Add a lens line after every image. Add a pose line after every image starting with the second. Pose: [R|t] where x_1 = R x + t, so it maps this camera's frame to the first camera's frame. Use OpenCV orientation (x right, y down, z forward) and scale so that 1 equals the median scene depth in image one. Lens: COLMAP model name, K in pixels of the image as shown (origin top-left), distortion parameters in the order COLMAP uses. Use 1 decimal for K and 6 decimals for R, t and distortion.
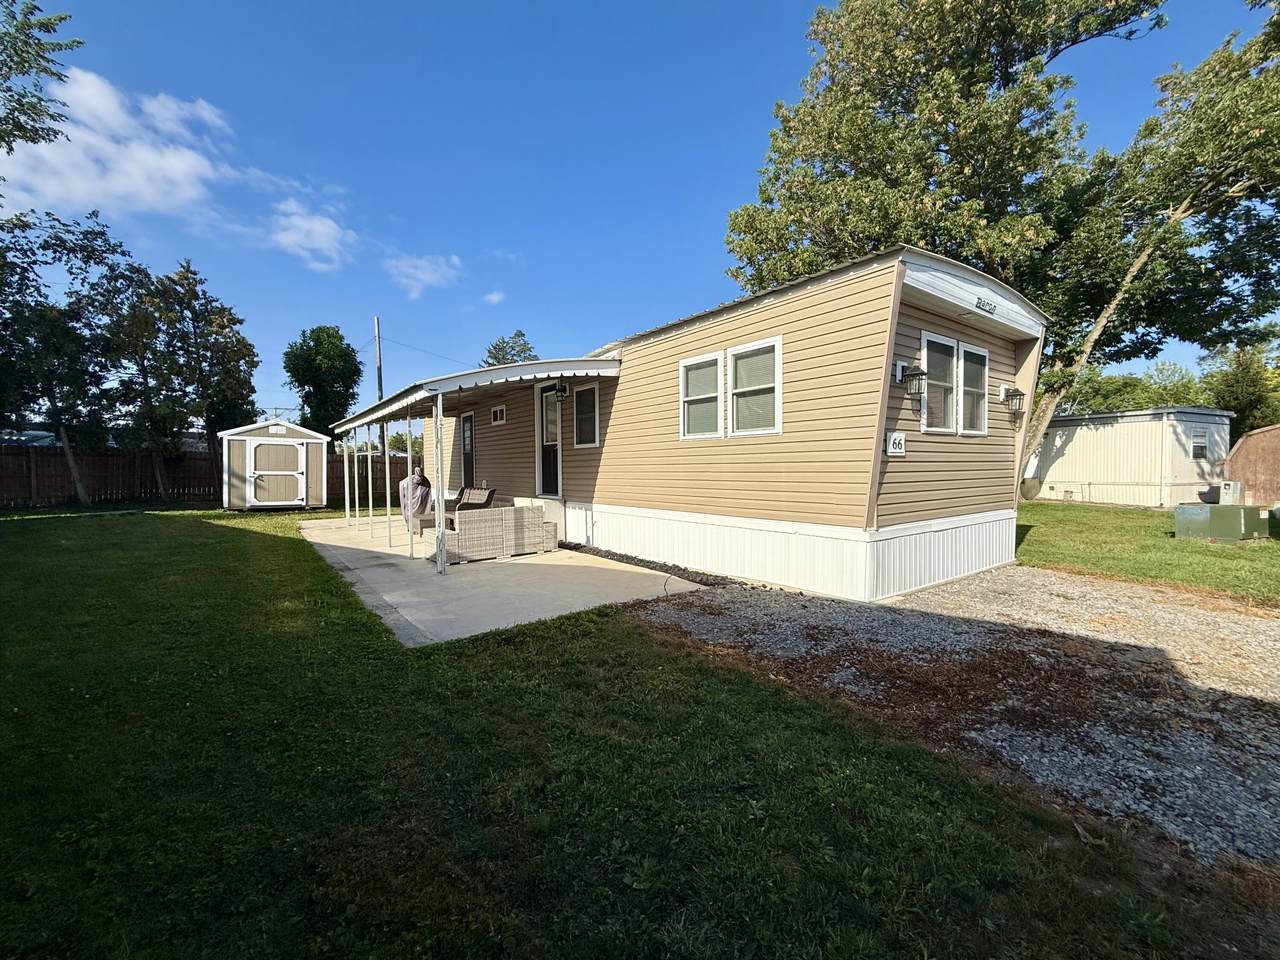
lens RADIAL K [[528.3, 0, 642.5], [0, 528.3, 483.0], [0, 0, 1]] dist [0.000918, -0.000180]
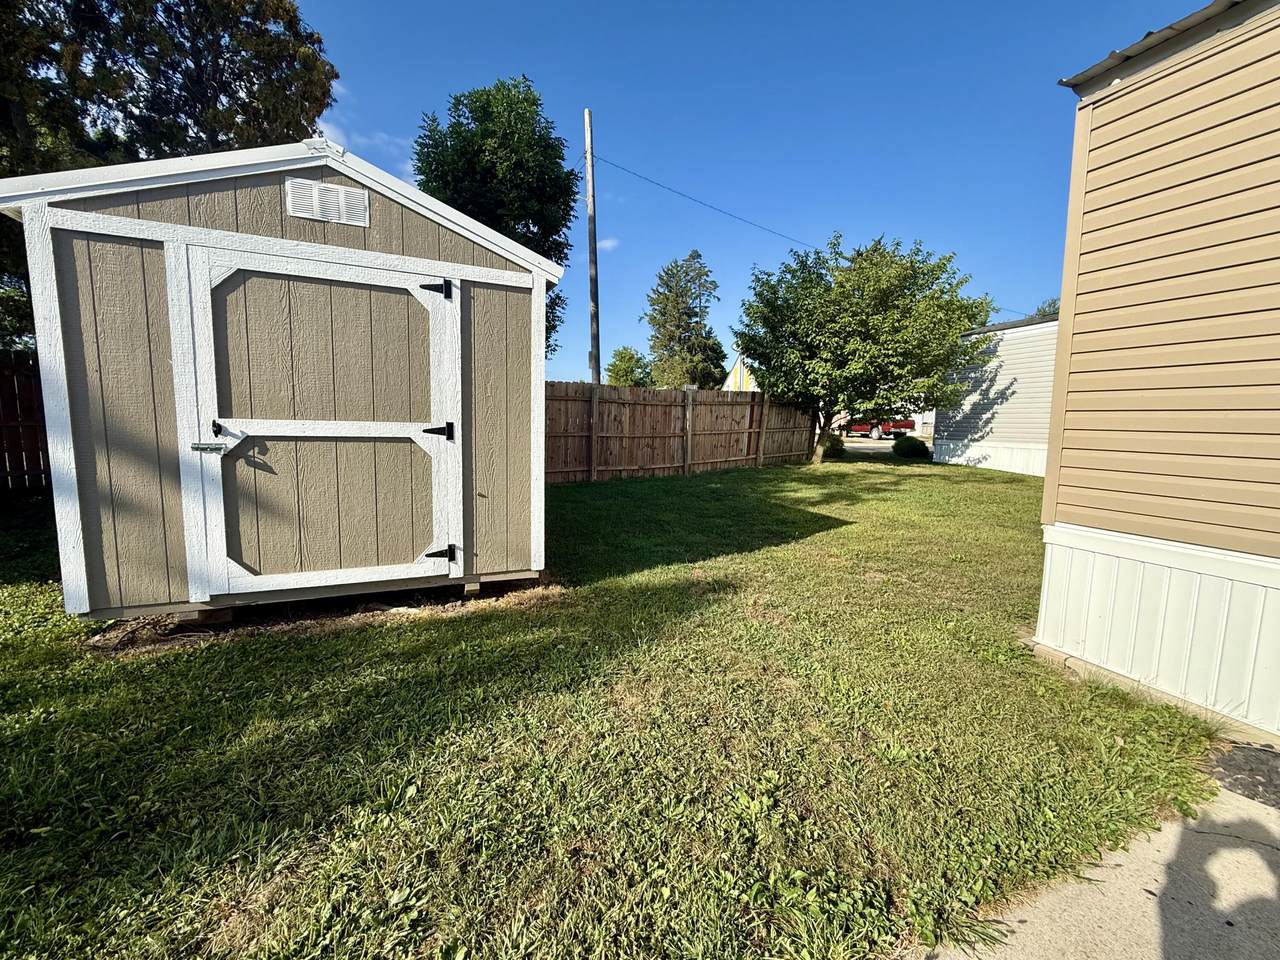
lens RADIAL K [[528.3, 0, 636.7], [0, 528.3, 476.0], [0, 0, 1]] dist [0.000918, -0.000180]
pose [[0.966755, 0.030729, -0.253851, -1.048789], [-0.010972, 0.996824, 0.078881, -0.035604], [0.255469, -0.073473, 0.964022, 1.653782]]
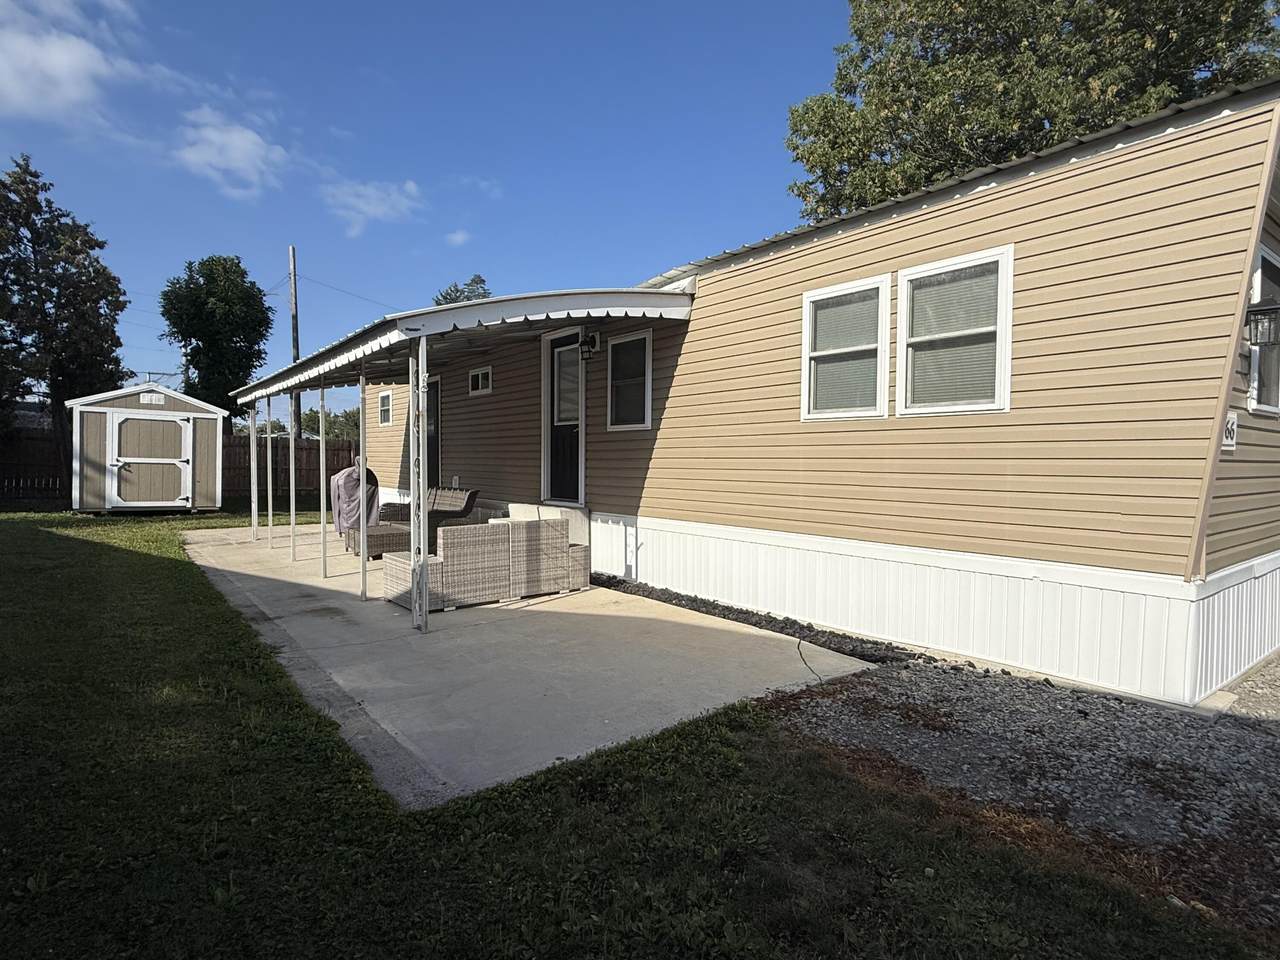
lens RADIAL K [[688.2, 0, 639.4], [0, 688.2, 484.7], [0, 0, 1]] dist [0.002418, -0.000093]
pose [[0.999799, 0.015521, 0.012685, -0.111224], [-0.015606, 0.999856, 0.006603, -0.005710], [-0.012581, -0.006799, 0.999898, 0.158352]]
